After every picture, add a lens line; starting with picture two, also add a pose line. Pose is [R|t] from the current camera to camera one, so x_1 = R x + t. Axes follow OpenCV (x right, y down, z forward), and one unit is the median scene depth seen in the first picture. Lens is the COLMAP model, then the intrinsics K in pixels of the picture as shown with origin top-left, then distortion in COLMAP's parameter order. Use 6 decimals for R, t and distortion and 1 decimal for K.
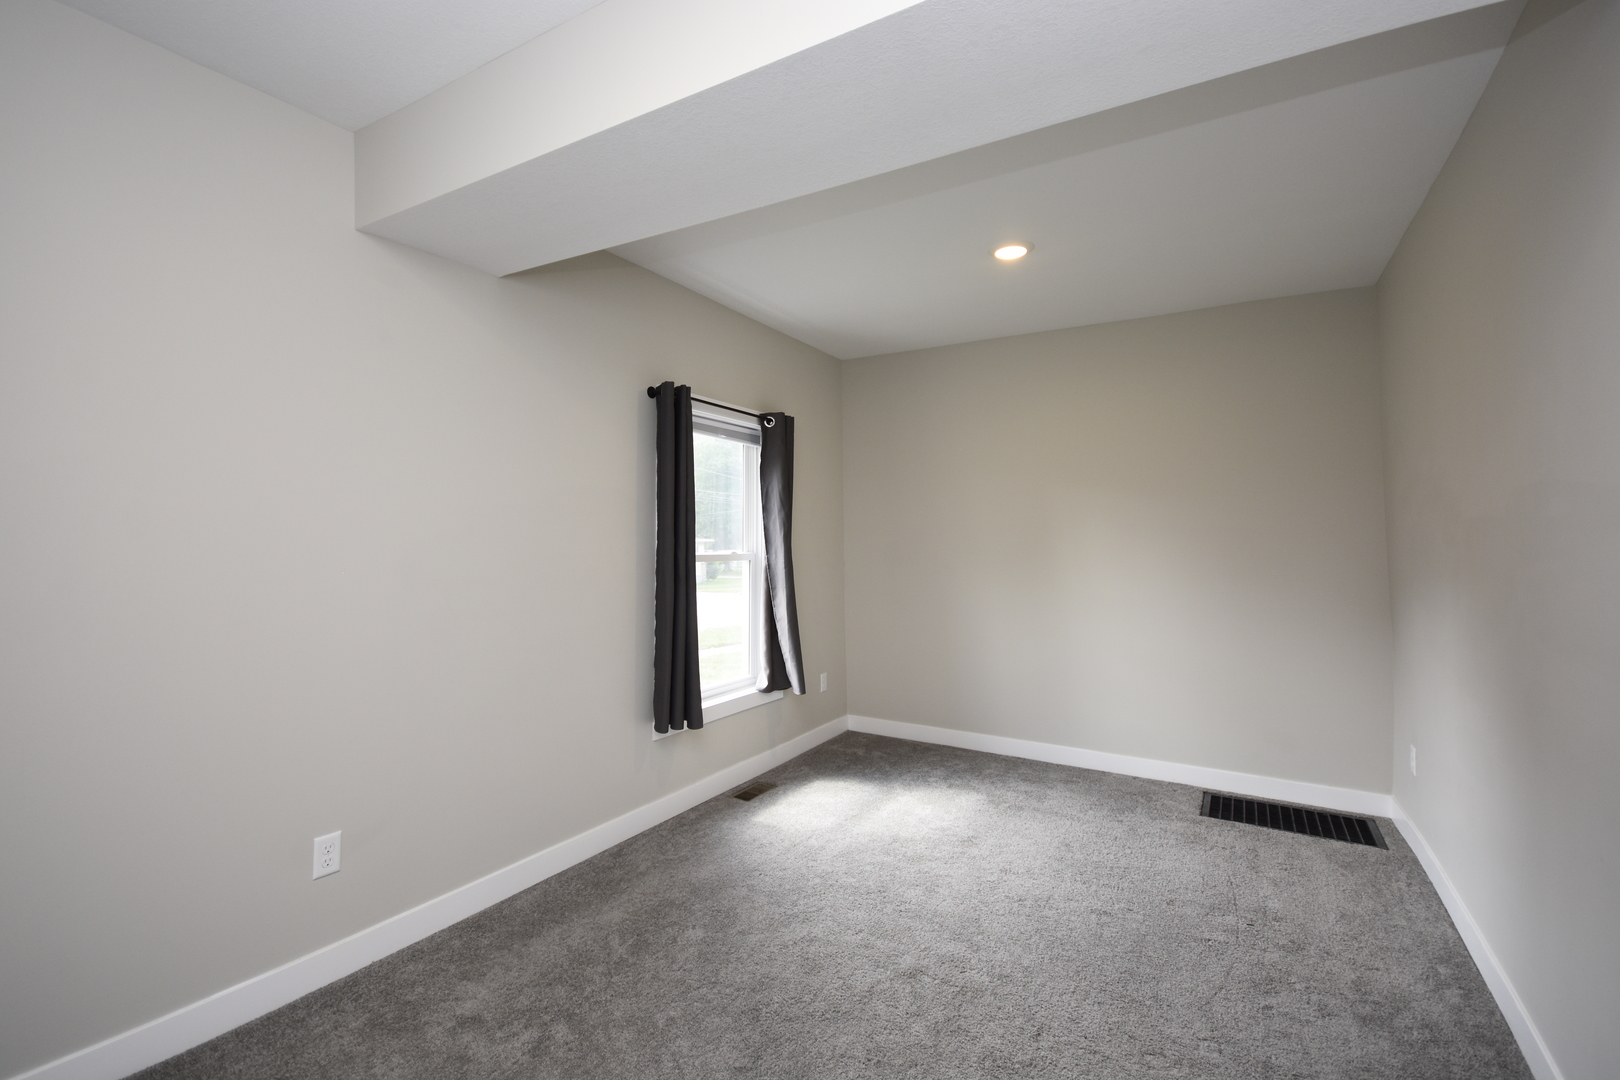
lens RADIAL K [[704.5, 0, 810.0], [0, 704.5, 540.0], [0, 0, 1]] dist [-0.000421, -0.013132]
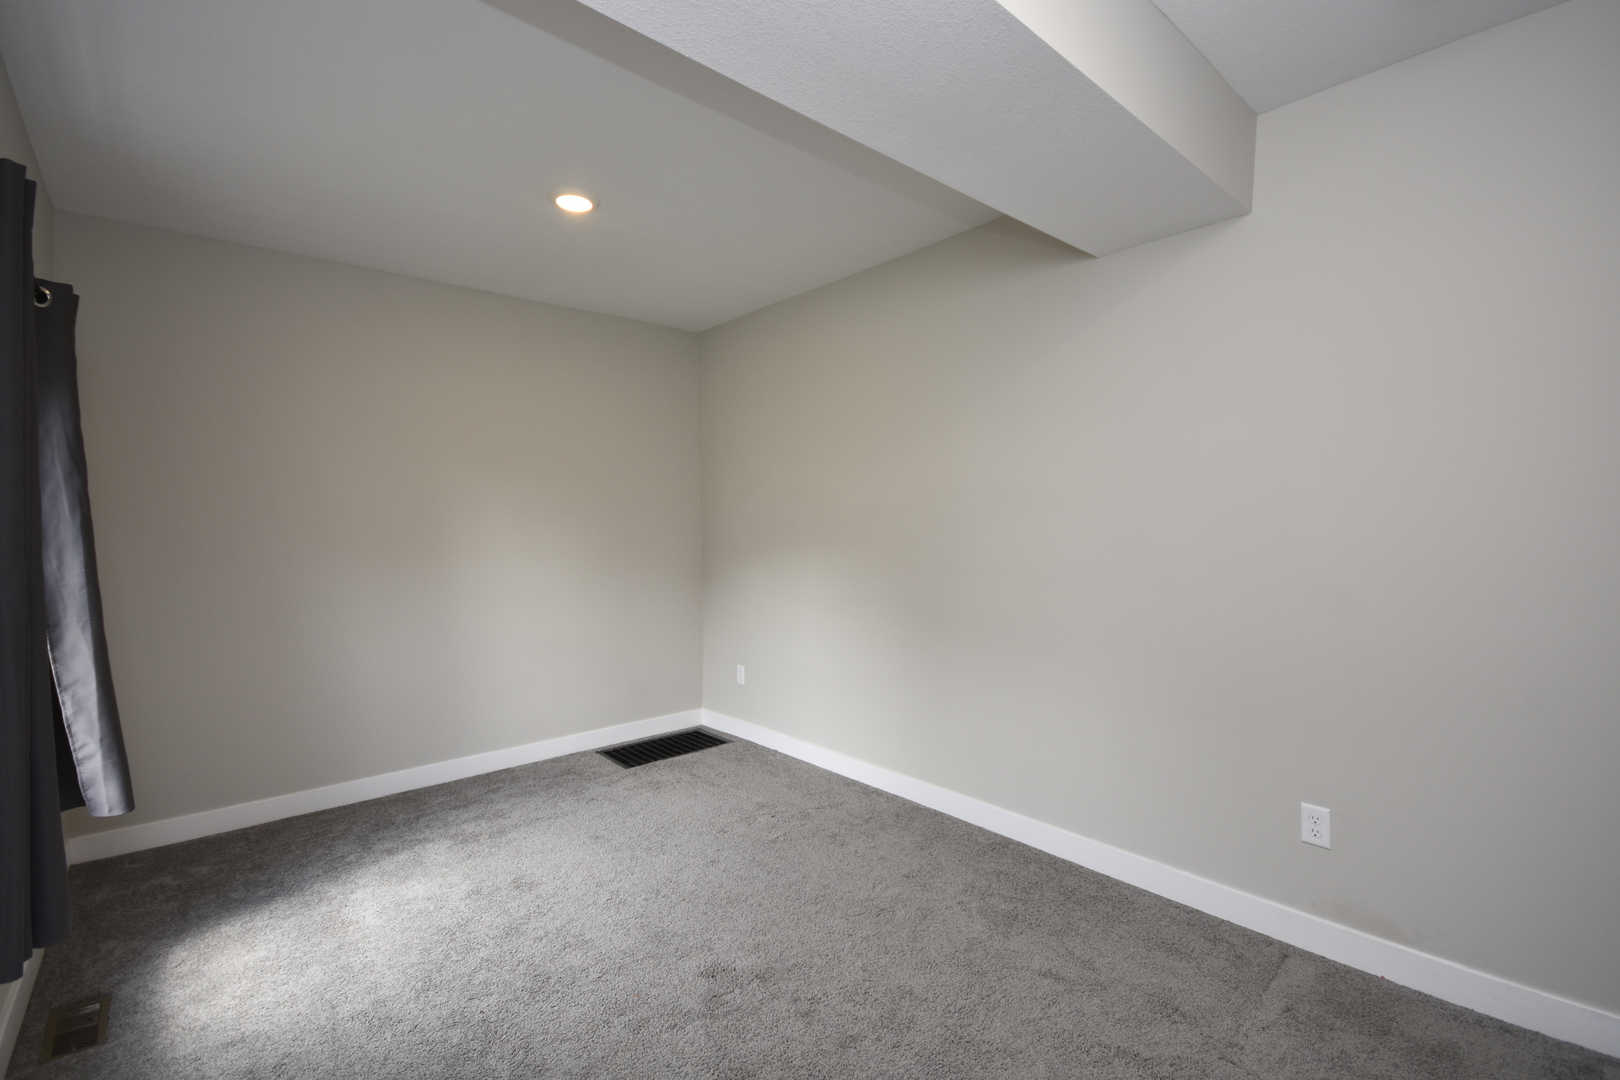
lens RADIAL K [[692.0, 0, 812.7], [0, 692.0, 522.2], [0, 0, 1]] dist [0.019571, -0.019291]
pose [[0.306417, -0.004307, 0.951888, -0.399905], [0.010942, 0.999940, 0.001002, -0.001127], [-0.951835, 0.010108, 0.306445, 0.361036]]
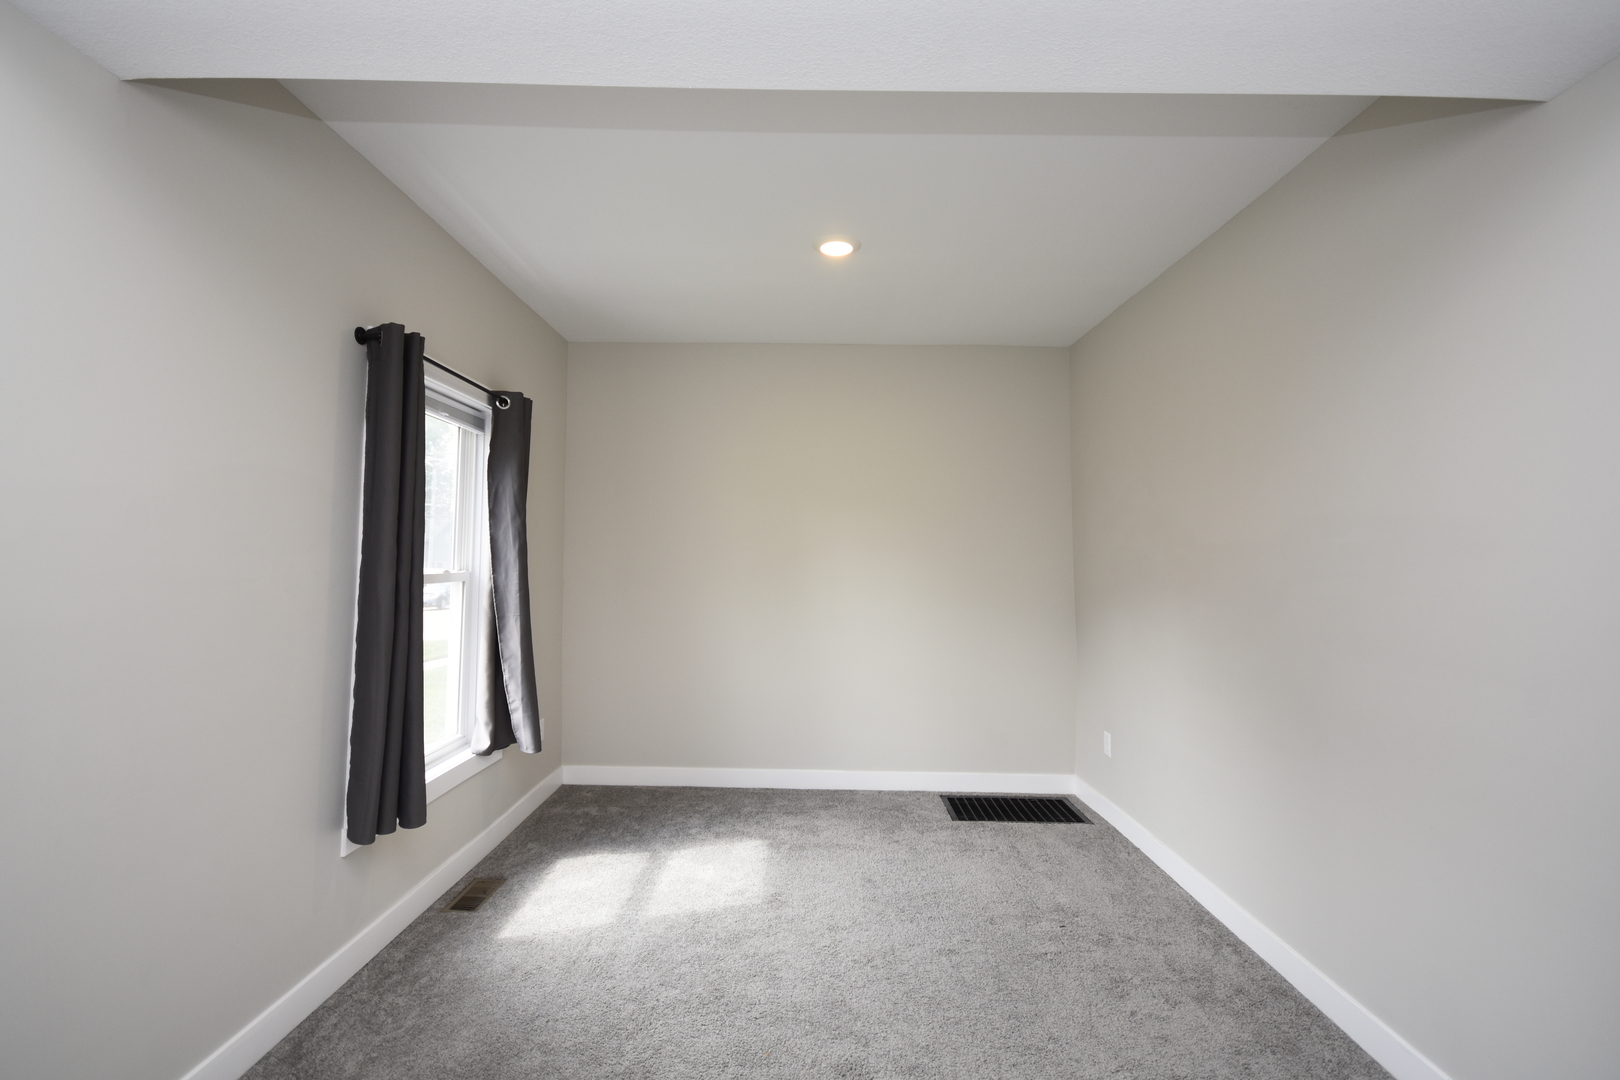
lens RADIAL K [[702.9, 0, 812.6], [0, 702.9, 526.0], [0, 0, 1]] dist [-0.007584, -0.000847]
pose [[0.860090, 0.030861, 0.509209, -0.170963], [-0.010363, 0.999019, -0.043043, -0.001945], [-0.510038, 0.031744, 0.859566, 0.183494]]
